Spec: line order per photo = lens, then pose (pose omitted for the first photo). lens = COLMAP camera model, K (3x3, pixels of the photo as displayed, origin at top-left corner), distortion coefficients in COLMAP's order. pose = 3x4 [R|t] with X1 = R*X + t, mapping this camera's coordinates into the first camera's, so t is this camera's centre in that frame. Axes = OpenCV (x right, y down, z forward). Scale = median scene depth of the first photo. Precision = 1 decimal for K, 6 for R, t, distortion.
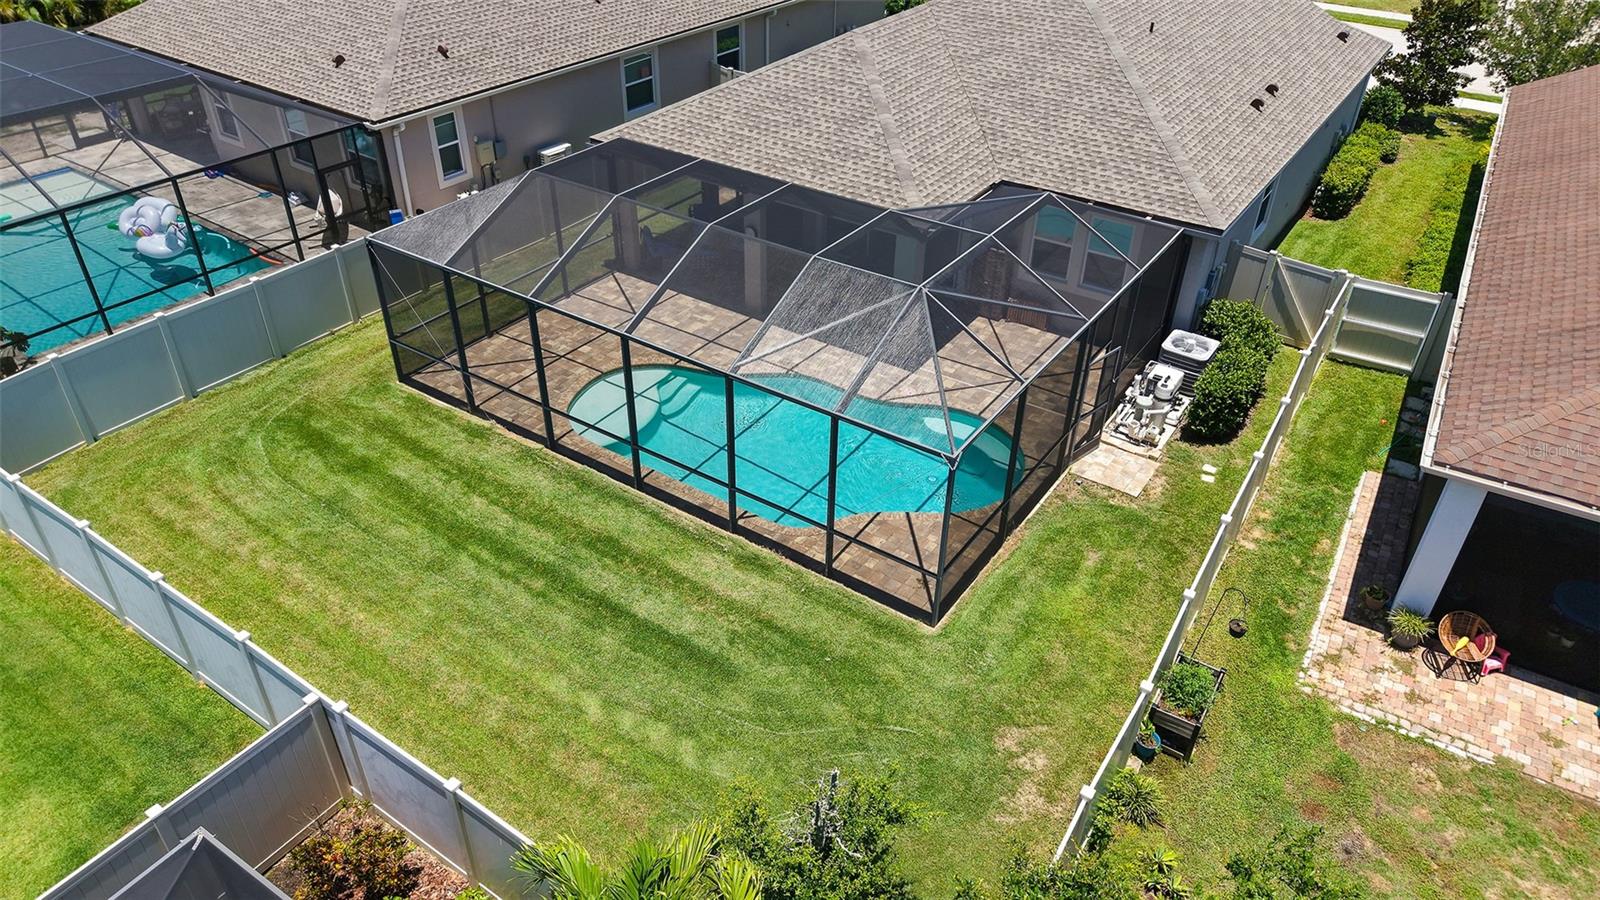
lens RADIAL K [[1063.1, 0, 797.6], [0, 1063.1, 464.5], [0, 0, 1]] dist [0.016883, -0.018310]
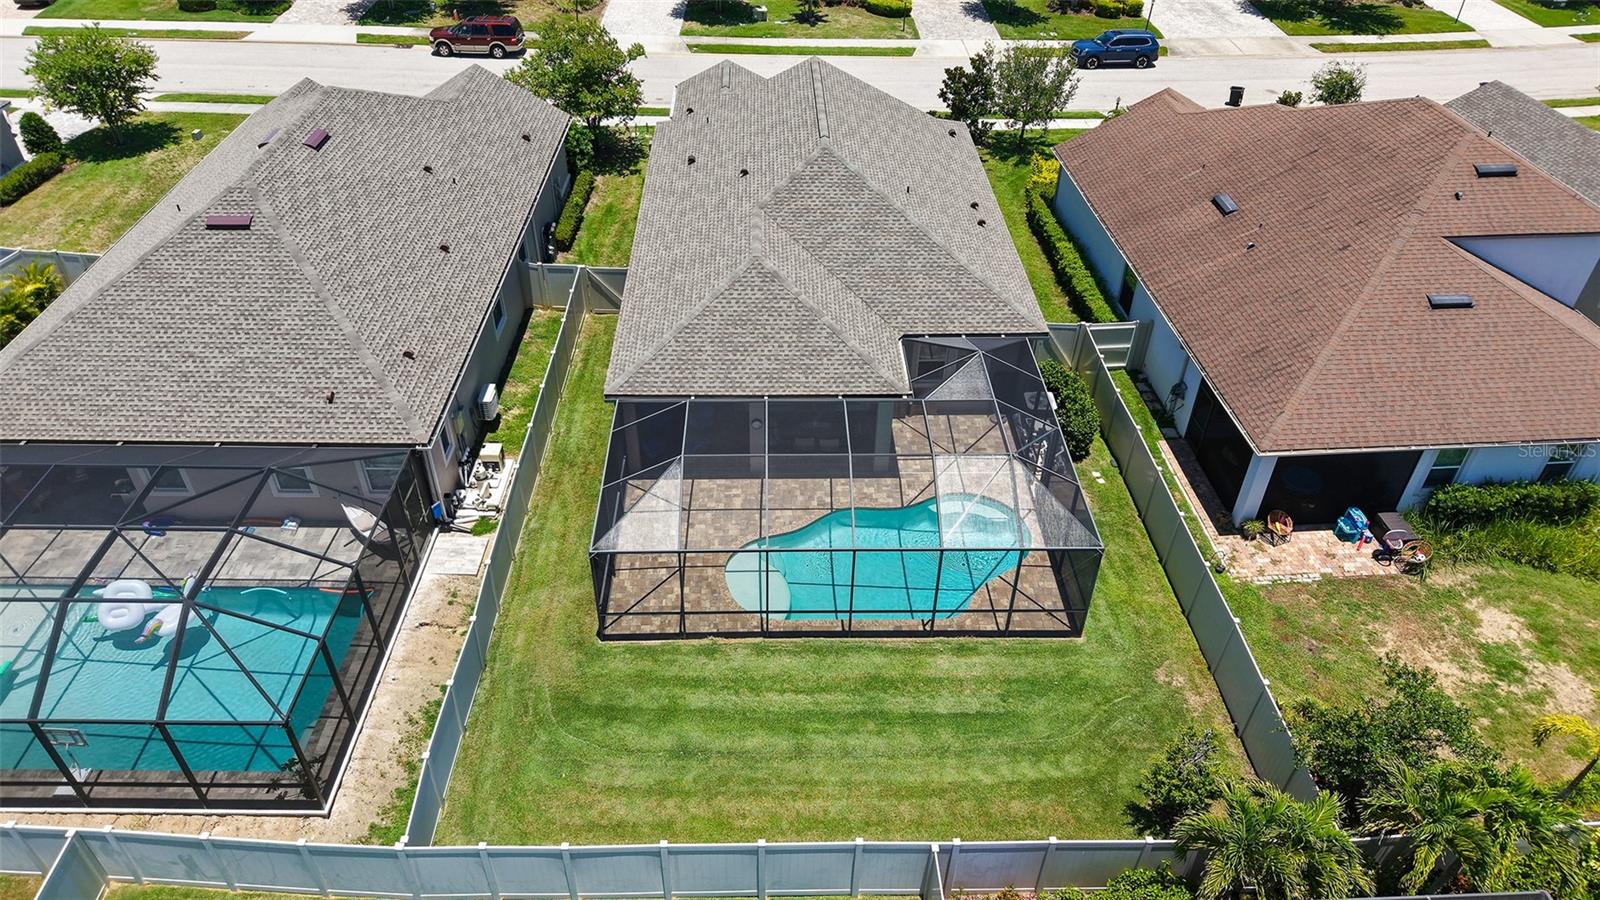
lens RADIAL K [[1063.1, 0, 795.7], [0, 1063.1, 451.5], [0, 0, 1]] dist [0.016883, -0.018310]
pose [[0.810486, -0.362727, 0.459937, -0.878978], [0.336535, 0.931022, 0.141214, -0.496005], [-0.479433, 0.040333, 0.876651, -0.280148]]
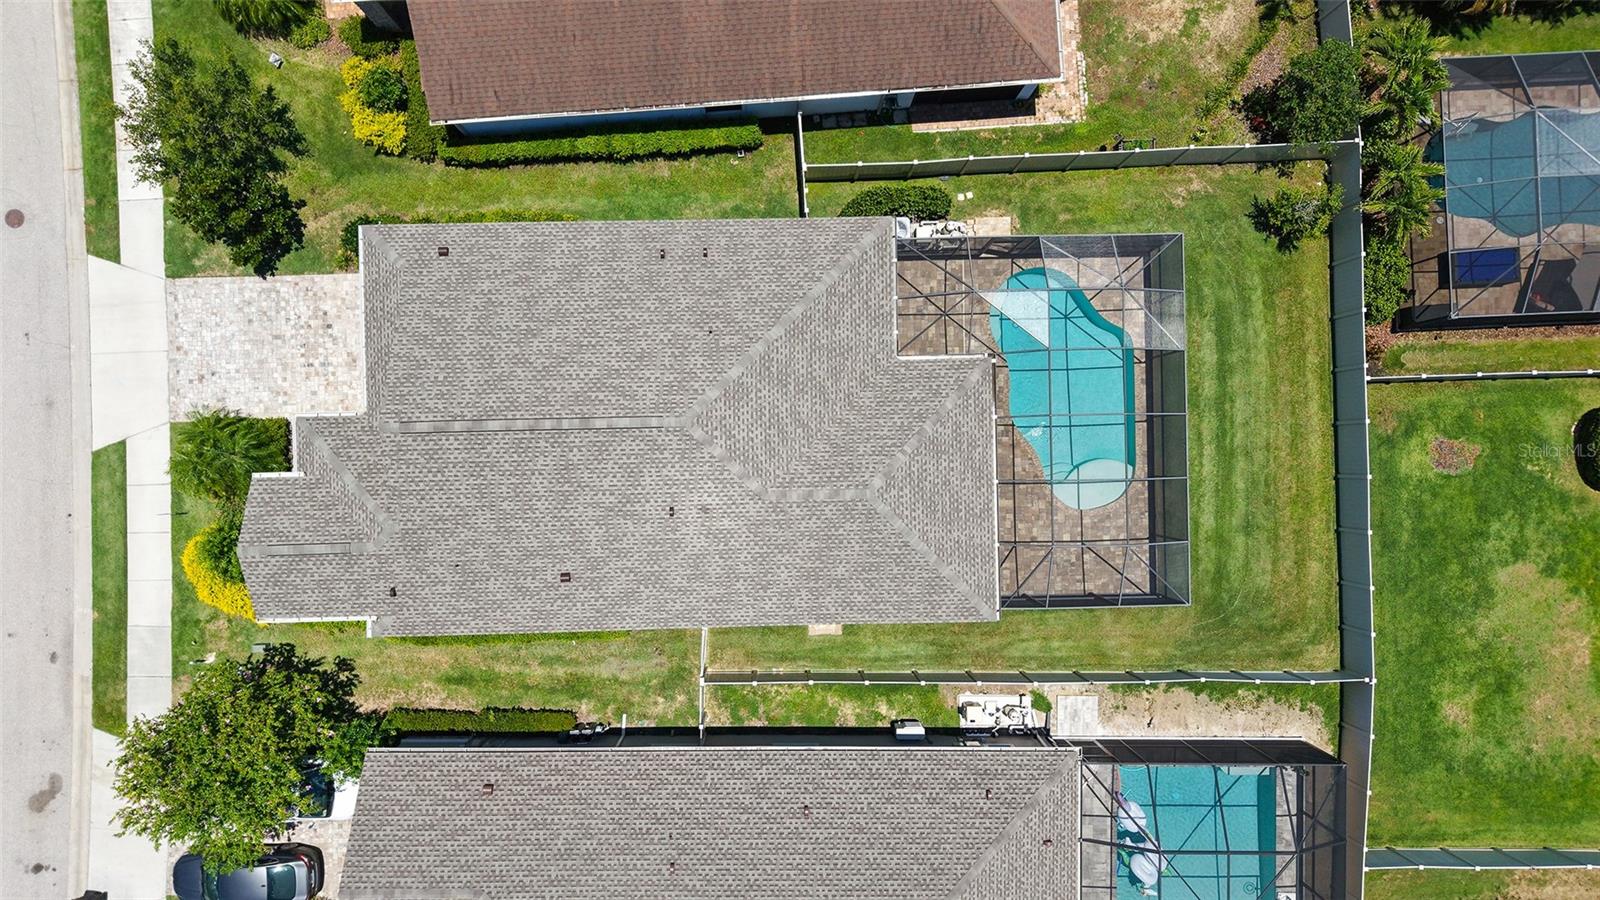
lens RADIAL K [[1063.1, 0, 790.0], [0, 1063.1, 453.1], [0, 0, 1]] dist [0.016883, -0.018310]
pose [[-0.580875, -0.813838, -0.015850, 0.254892], [0.458460, -0.343191, 0.819777, -2.222219], [-0.672606, 0.468921, 0.572463, 0.369028]]
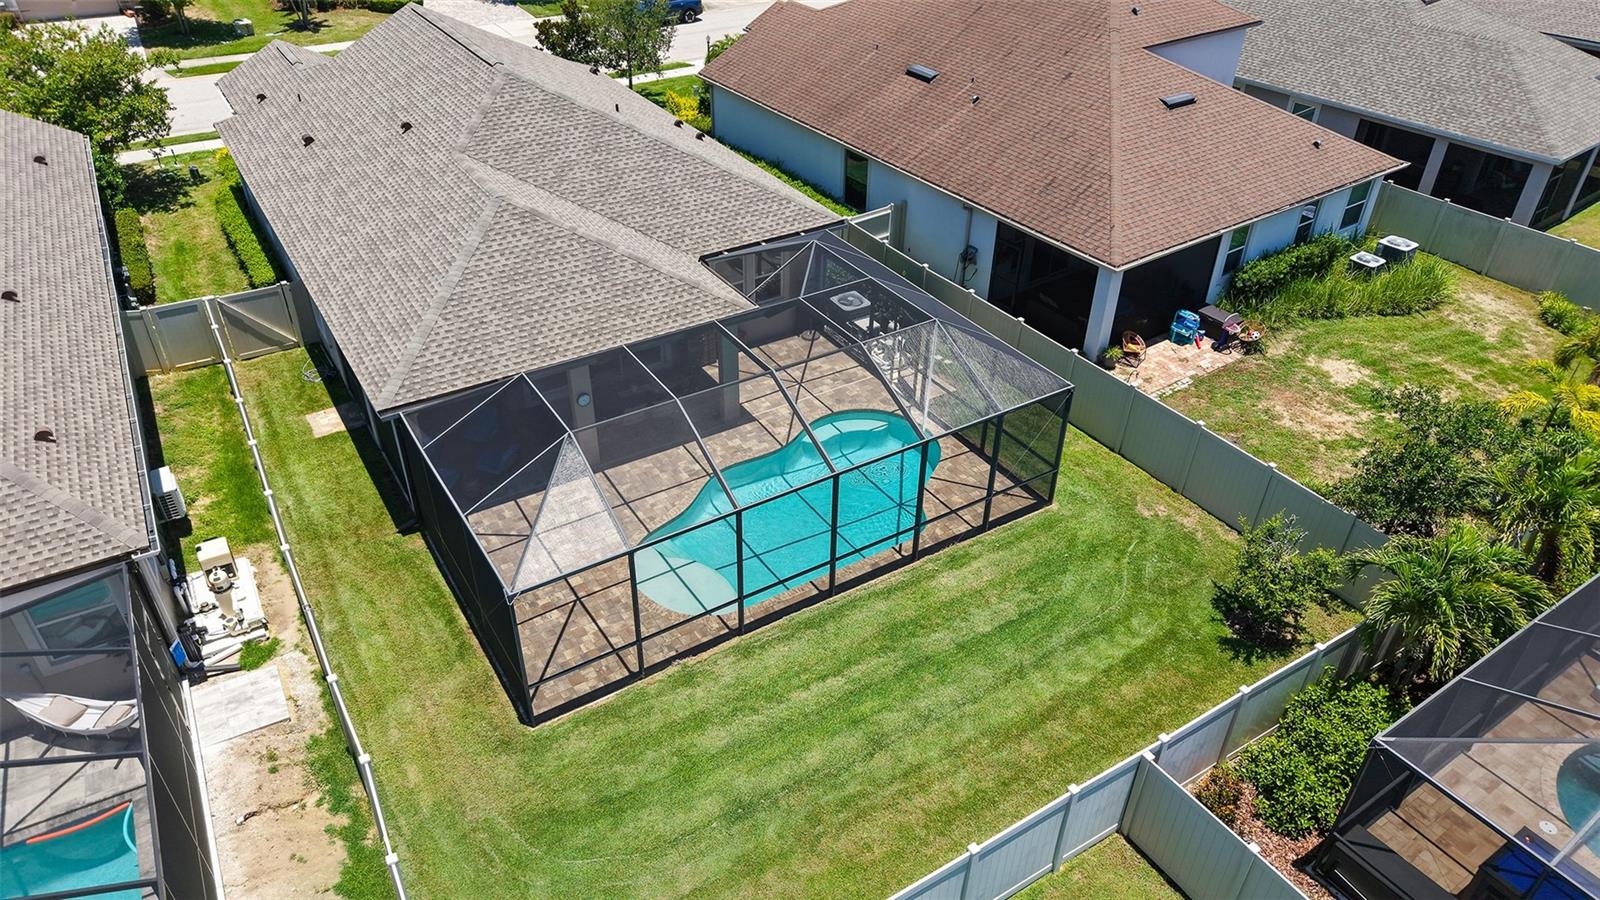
lens RADIAL K [[1063.1, 0, 792.1], [0, 1063.1, 453.7], [0, 0, 1]] dist [0.016883, -0.018310]
pose [[0.401164, -0.534970, 0.743555, -1.048296], [0.528119, 0.798320, 0.289441, -0.508286], [-0.748437, 0.276573, 0.602785, 0.332000]]
